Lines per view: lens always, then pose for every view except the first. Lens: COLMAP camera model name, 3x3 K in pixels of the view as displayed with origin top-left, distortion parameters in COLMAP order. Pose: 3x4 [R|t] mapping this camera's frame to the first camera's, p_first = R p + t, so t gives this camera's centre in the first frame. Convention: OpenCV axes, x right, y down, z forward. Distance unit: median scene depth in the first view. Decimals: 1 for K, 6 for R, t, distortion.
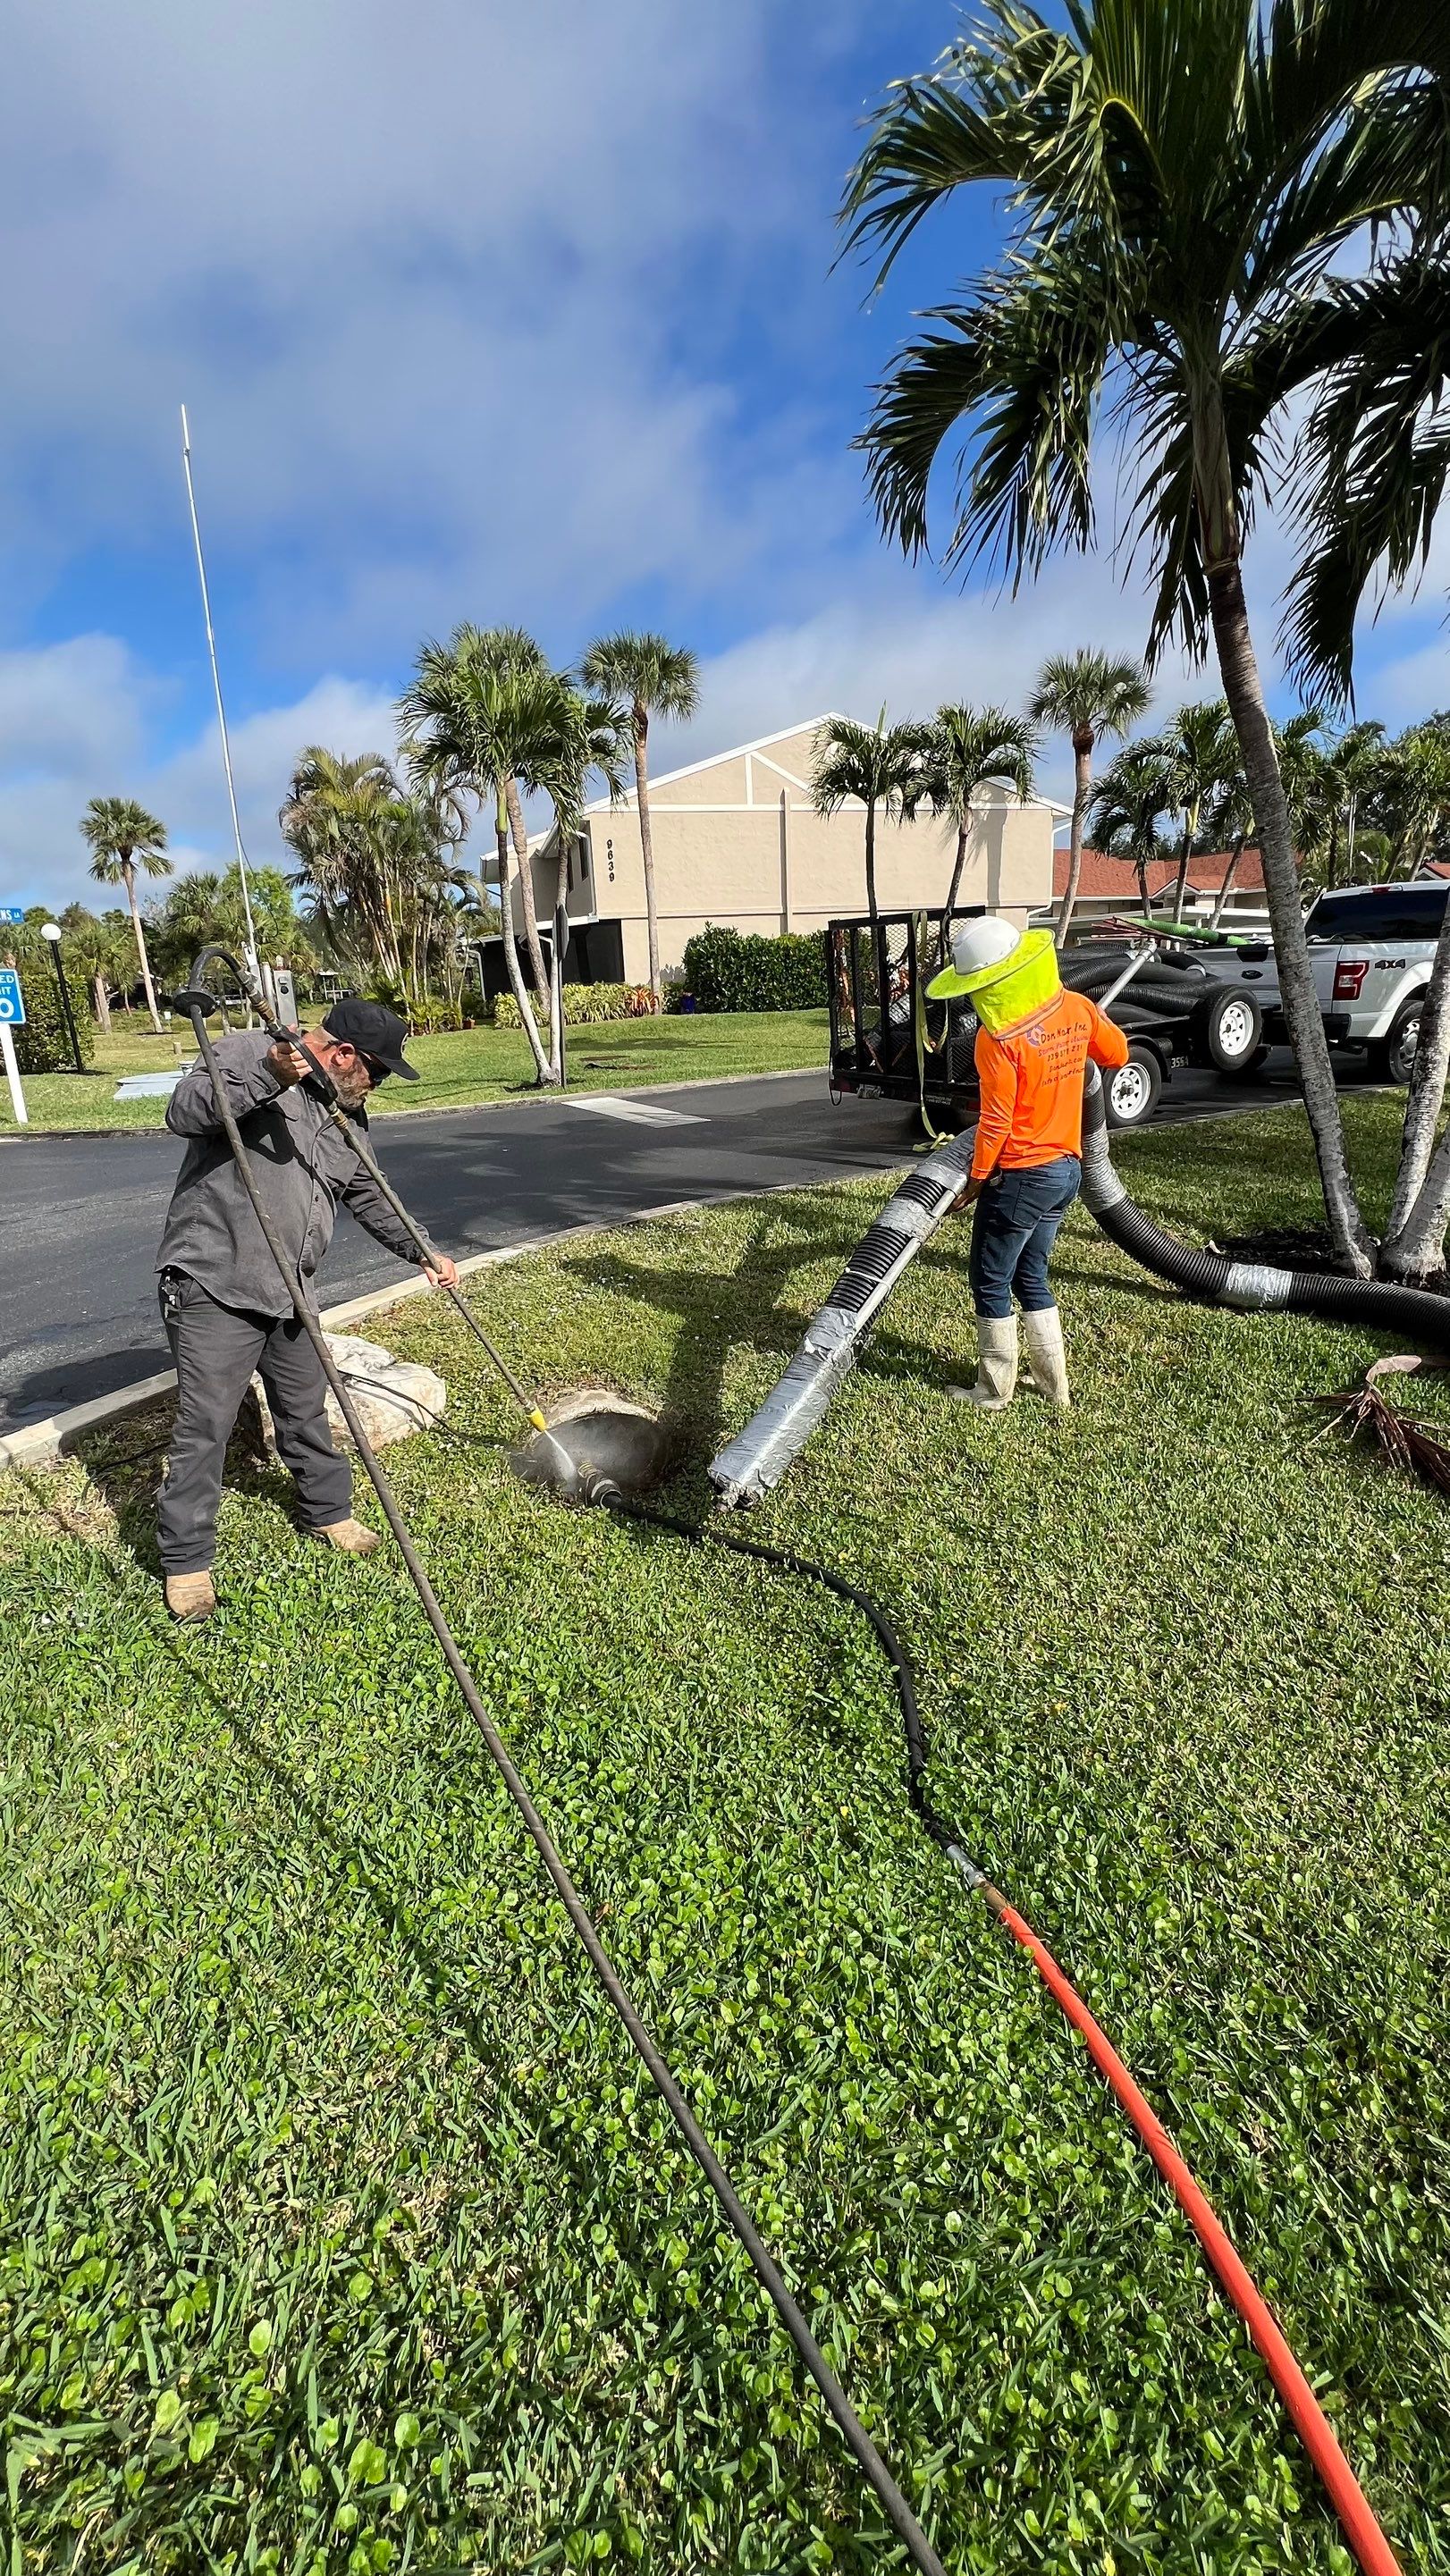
lens RADIAL K [[1028.7, 0, 731.7], [0, 1028.7, 1282.9], [0, 0, 1]] dist [-0.001843, 0.000497]
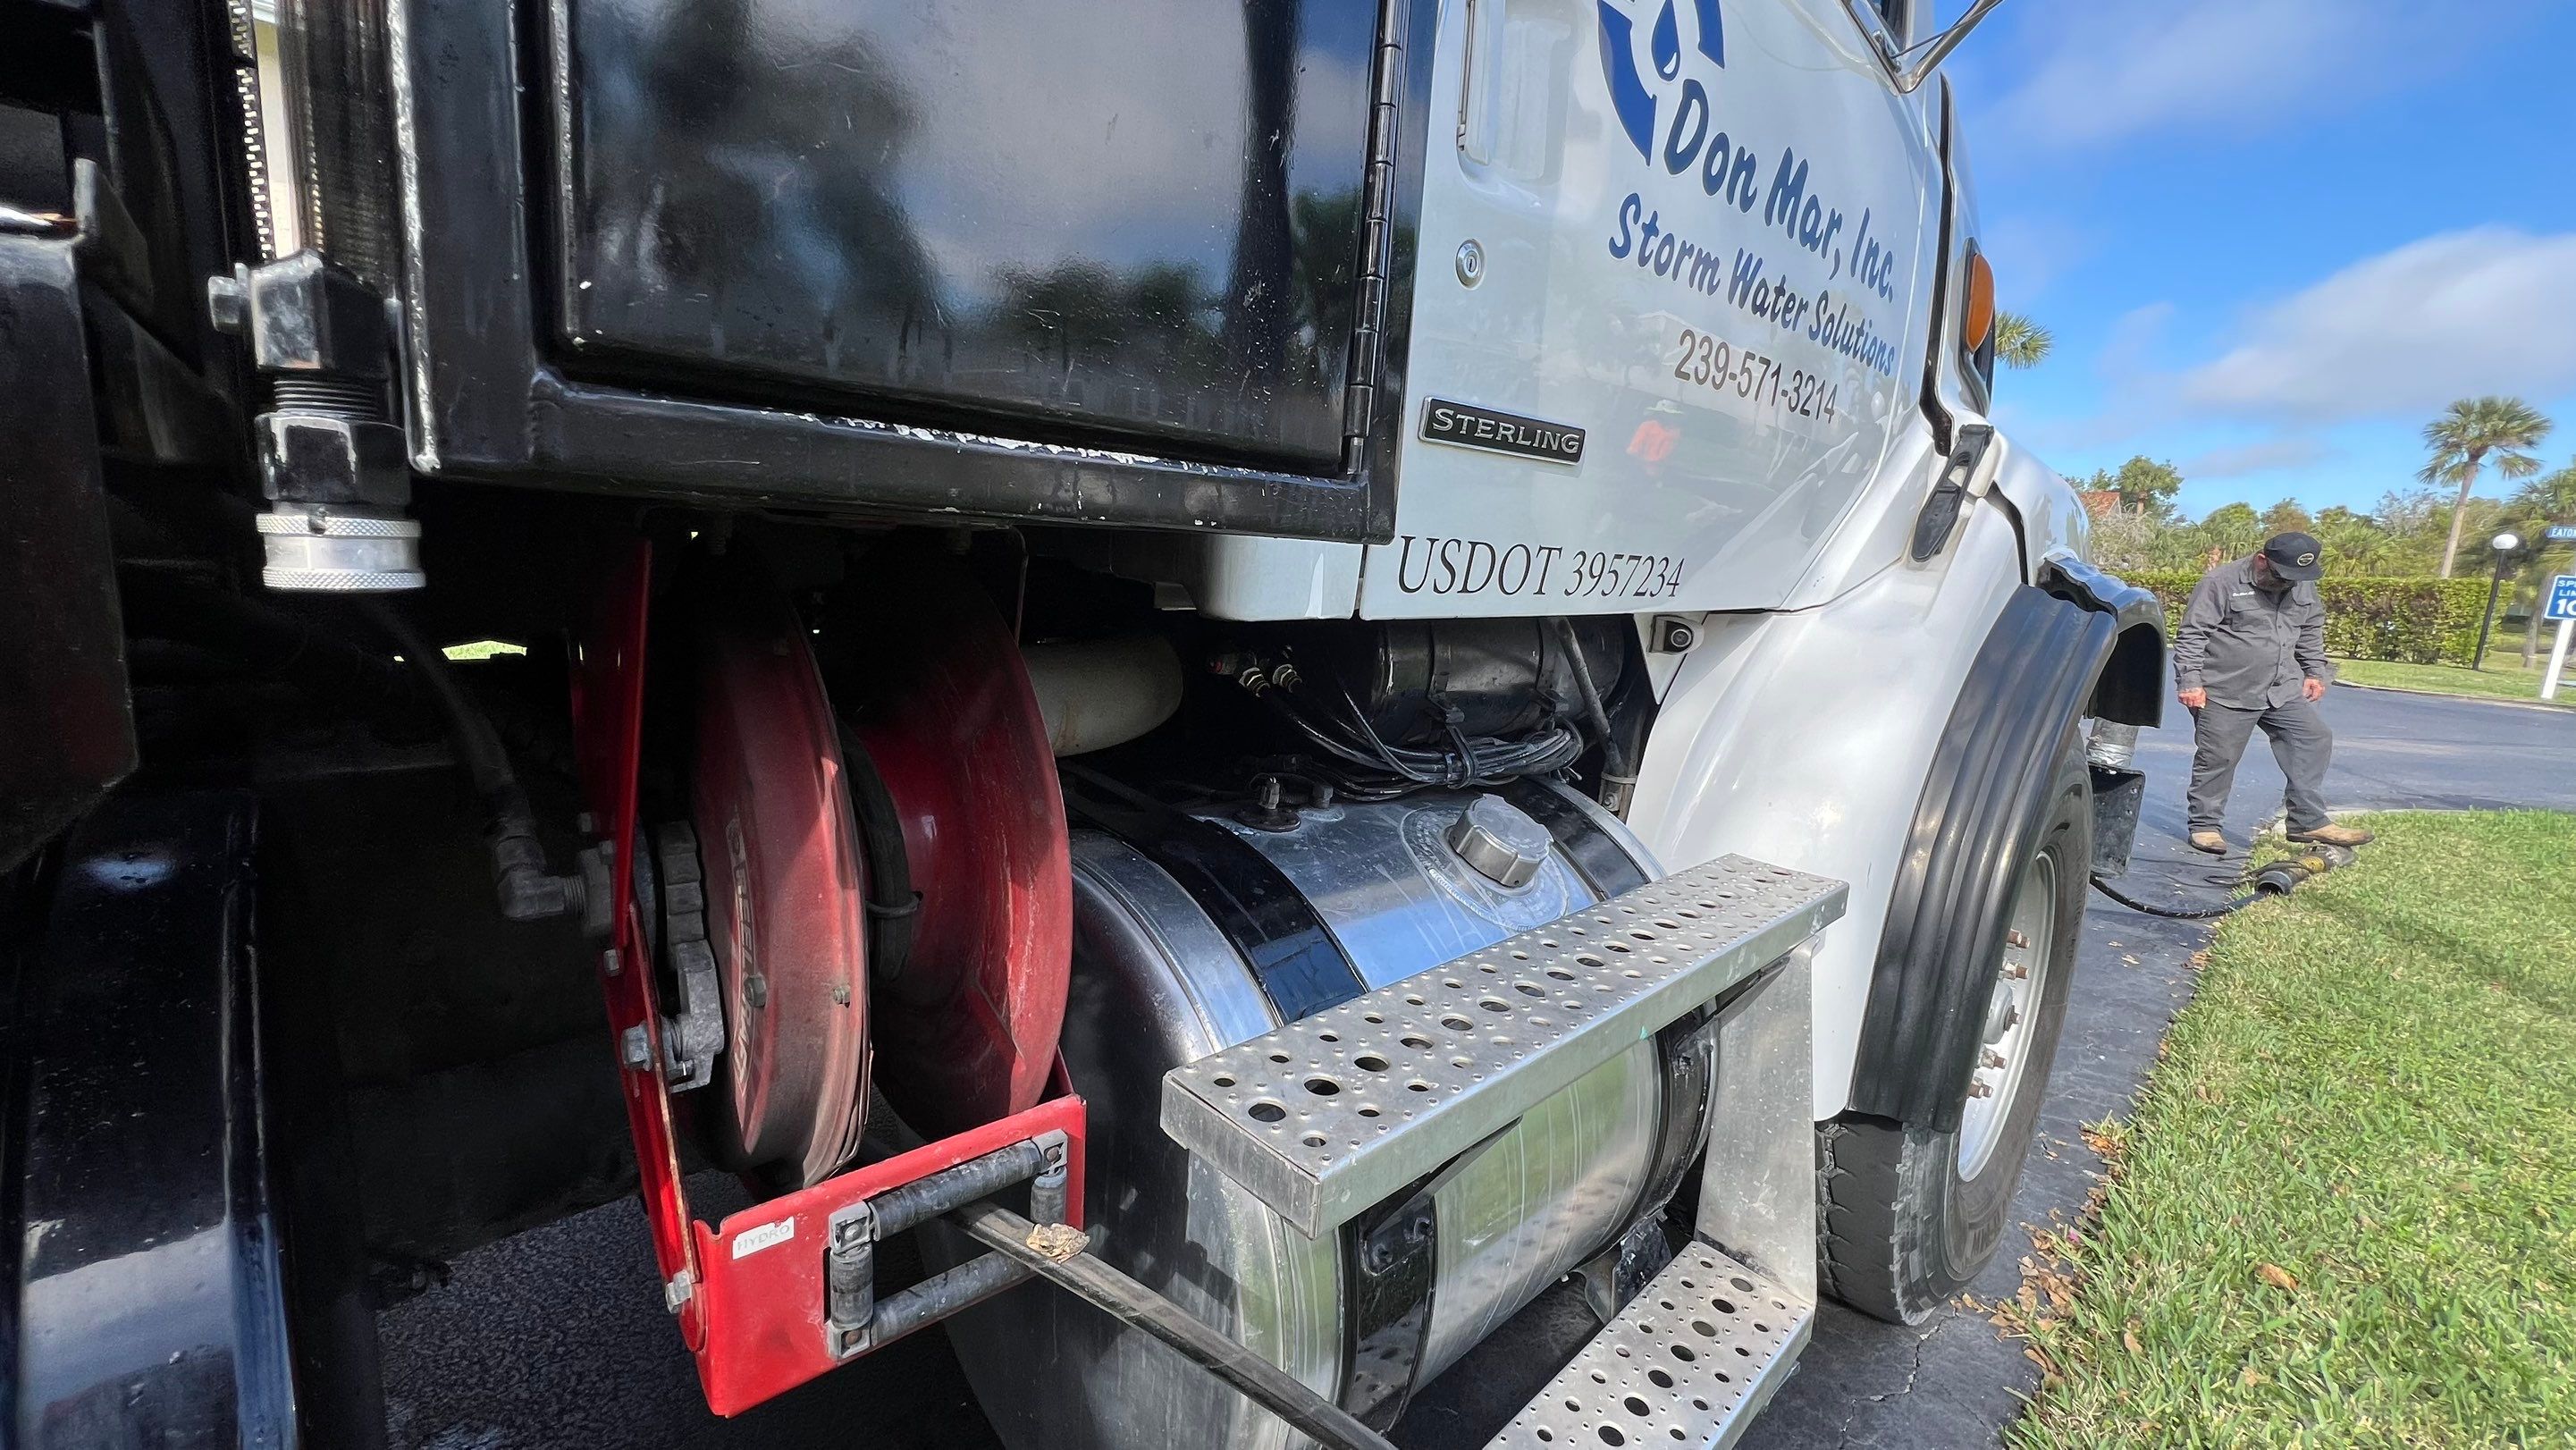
lens RADIAL K [[1028.7, 0, 1284.2], [0, 1028.7, 723.1], [0, 0, 1]] dist [-0.001843, 0.000497]
pose [[0.306962, 0.210616, -0.928124, -0.018337], [-0.332851, 0.937378, 0.102631, 0.135907], [0.891619, 0.277424, 0.357843, -0.419880]]
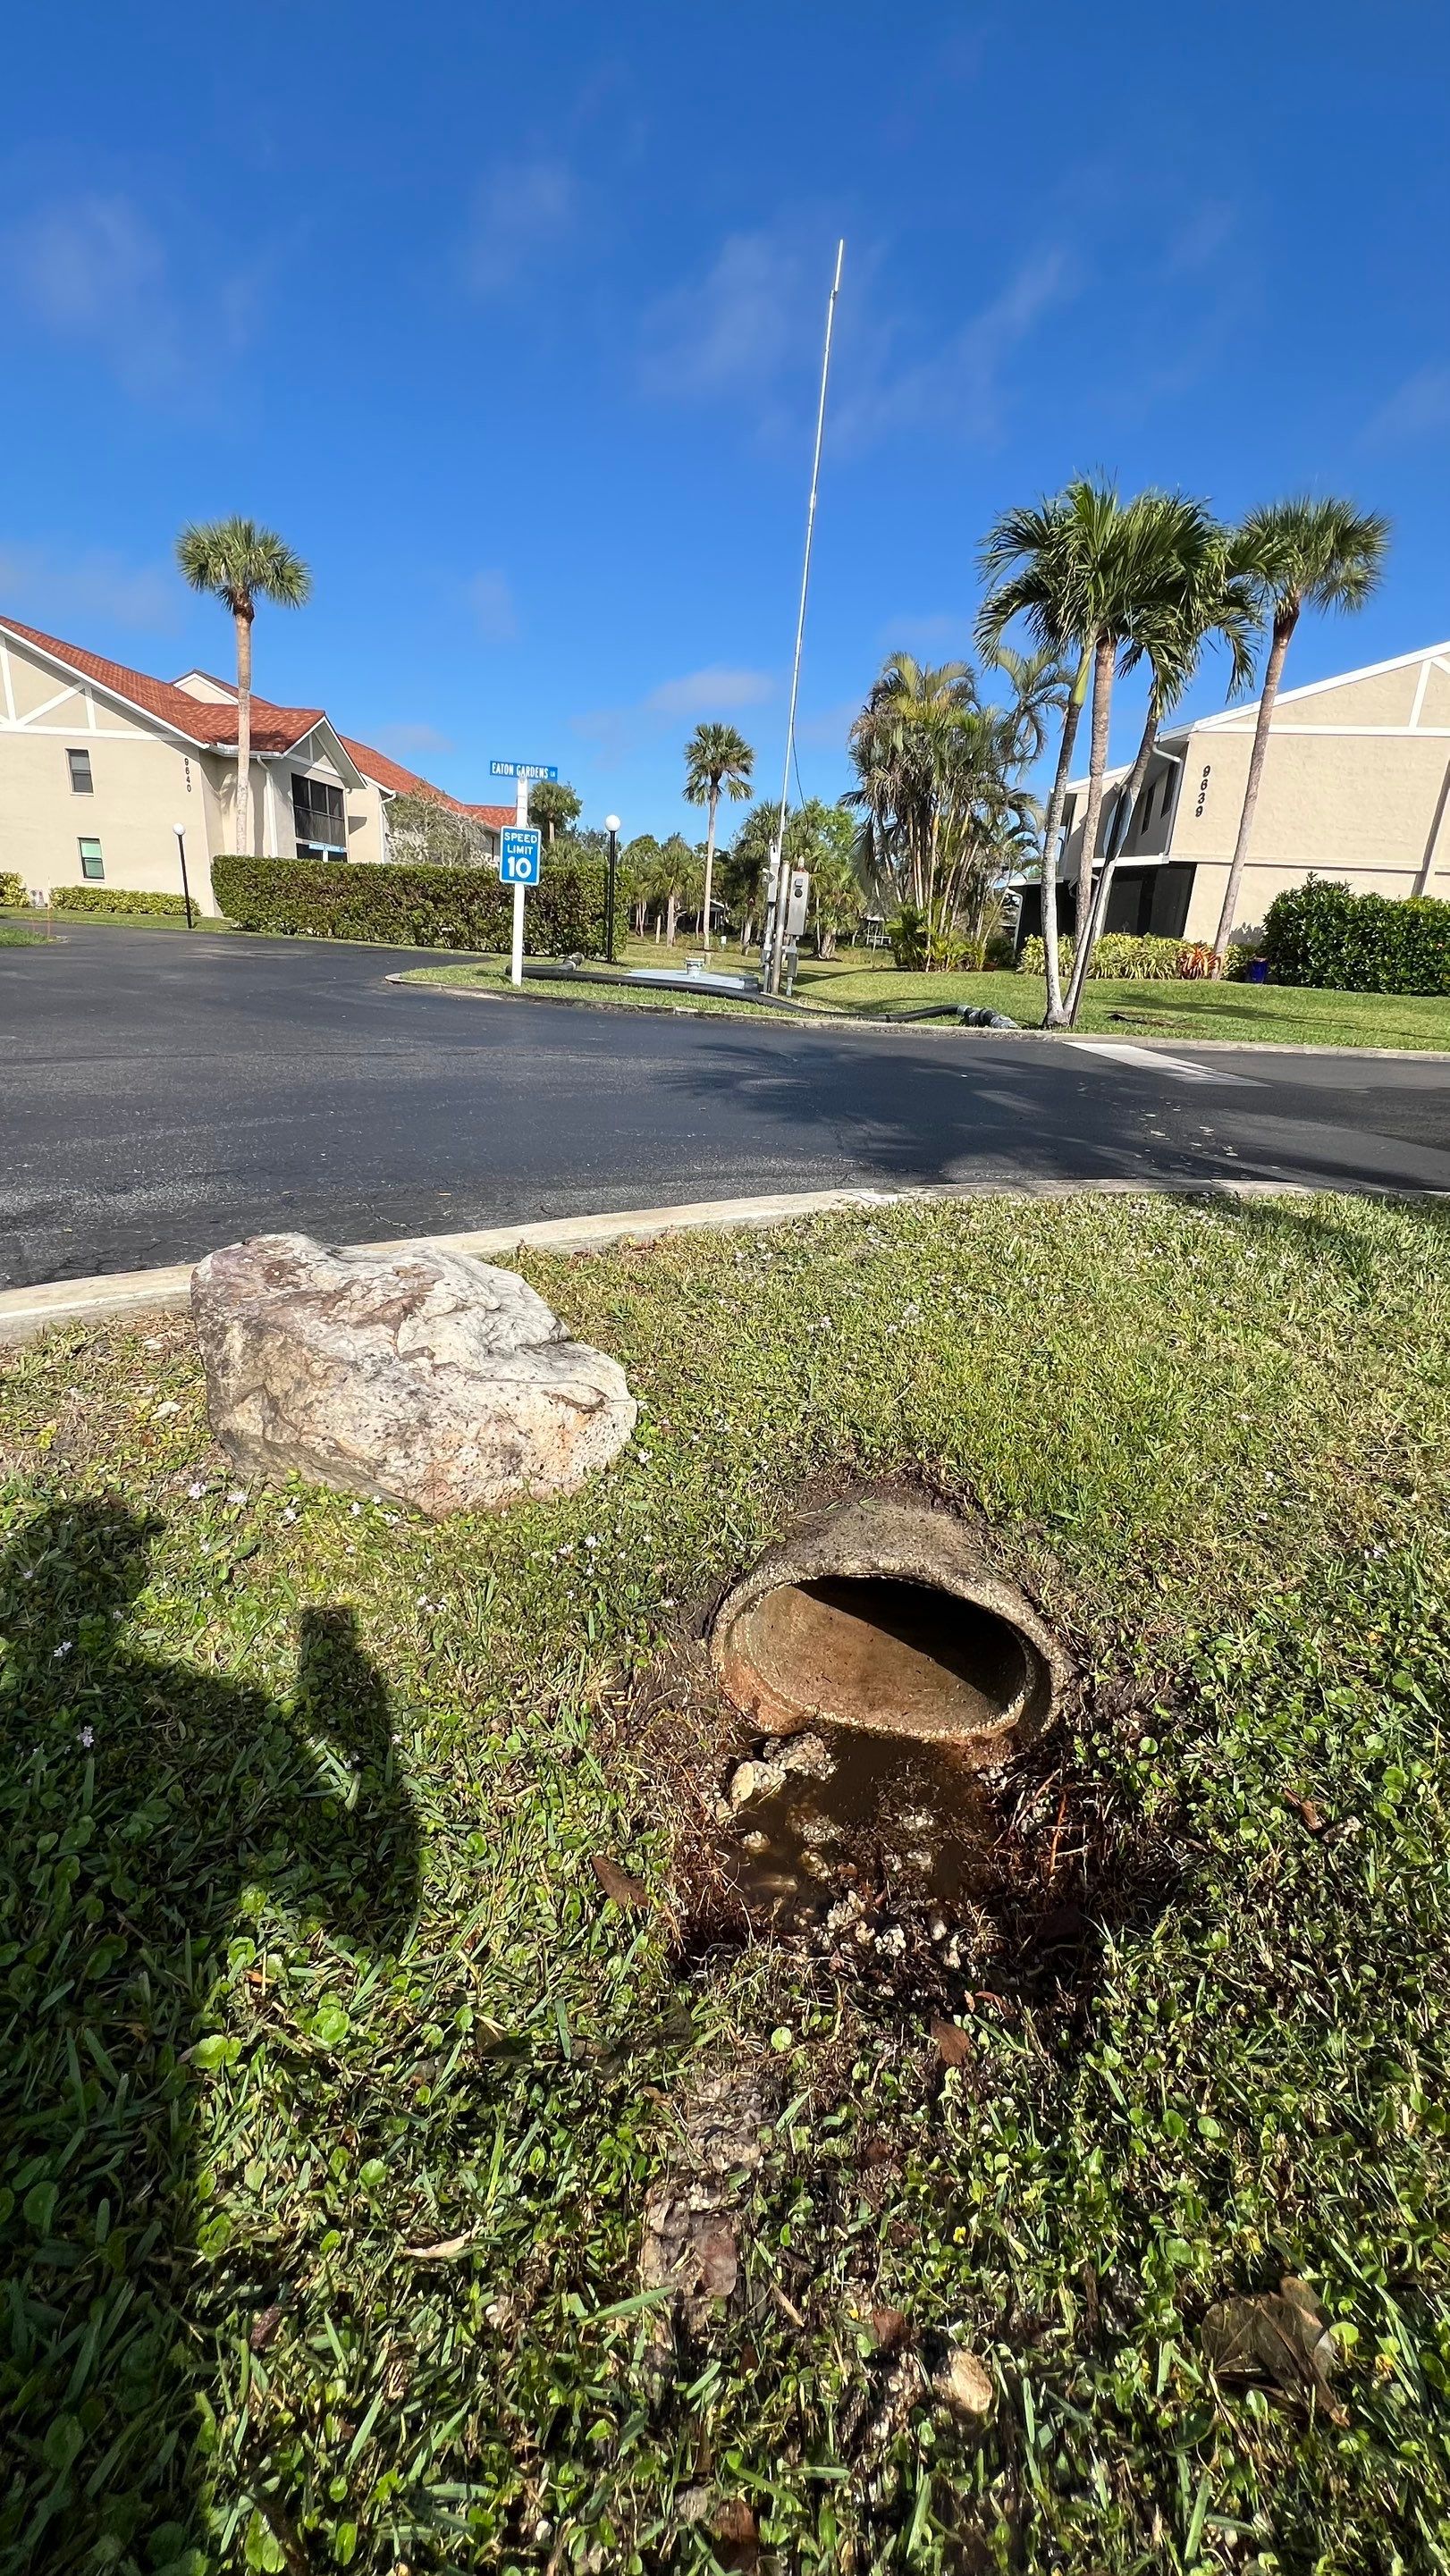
lens RADIAL K [[1028.7, 0, 731.7], [0, 1028.7, 1282.9], [0, 0, 1]] dist [-0.001843, 0.000497]
pose [[0.875667, 0.242064, -0.417866, -0.008723], [-0.229172, 0.969956, 0.081637, -0.002422], [0.425074, 0.024277, 0.904833, 0.110381]]
